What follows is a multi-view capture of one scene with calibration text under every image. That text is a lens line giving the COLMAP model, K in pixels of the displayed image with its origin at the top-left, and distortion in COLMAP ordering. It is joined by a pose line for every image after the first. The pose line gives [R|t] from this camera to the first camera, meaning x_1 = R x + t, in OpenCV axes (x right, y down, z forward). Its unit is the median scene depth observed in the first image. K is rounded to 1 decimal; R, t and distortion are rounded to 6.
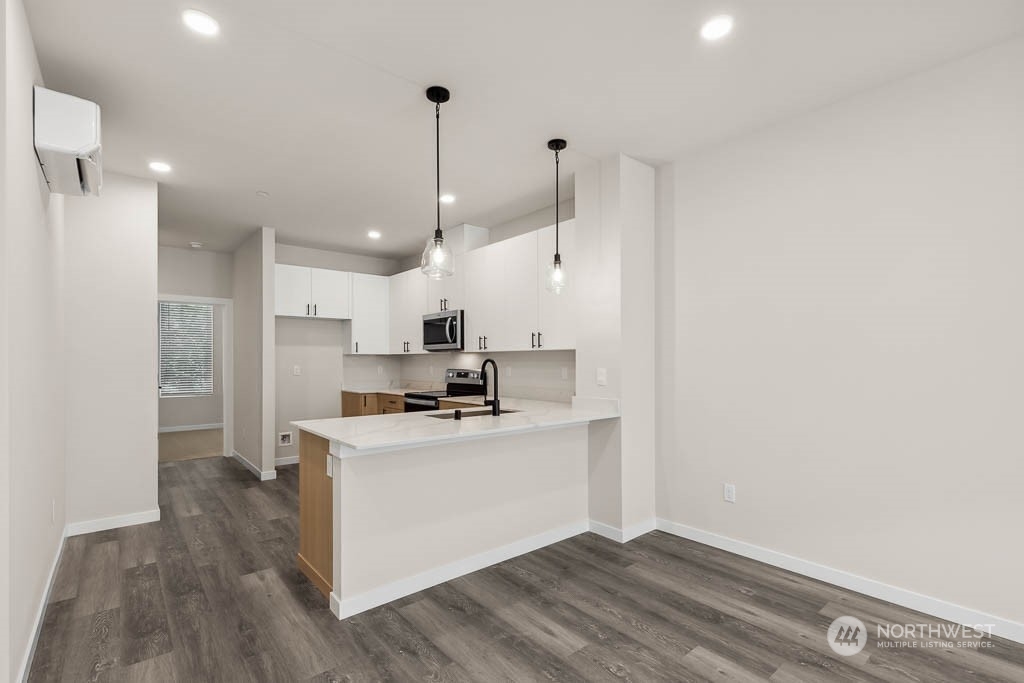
lens RADIAL K [[466.8, 0, 506.1], [0, 466.8, 357.0], [0, 0, 1]] dist [0.003571, 0.000288]
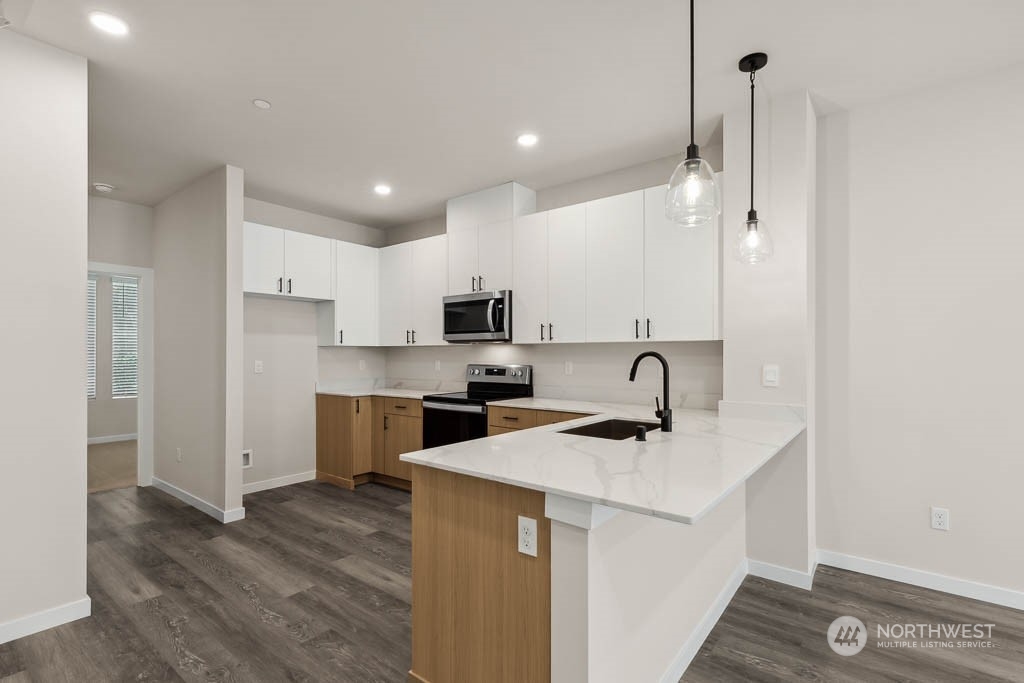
lens RADIAL K [[471.1, 0, 510.8], [0, 471.1, 351.7], [0, 0, 1]] dist [0.006339, -0.000066]
pose [[0.977252, 0.004479, 0.212034, -0.263654], [-0.004789, 0.999988, 0.000946, 0.002516], [-0.212027, -0.001940, 0.977262, 0.219972]]
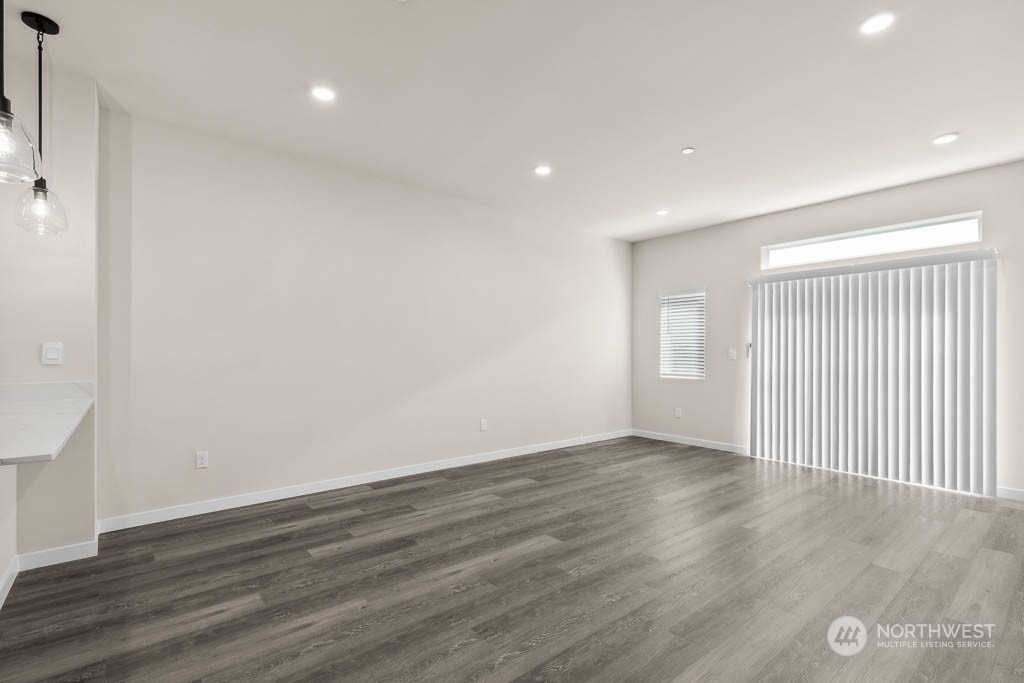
lens RADIAL K [[473.4, 0, 517.4], [0, 473.4, 350.5], [0, 0, 1]] dist [0.000239, -0.000260]
pose [[-0.006010, 0.004386, 0.999972, -0.382983], [-0.007791, 0.999960, -0.004432, 0.024273], [-0.999952, -0.007818, -0.005976, 0.175000]]
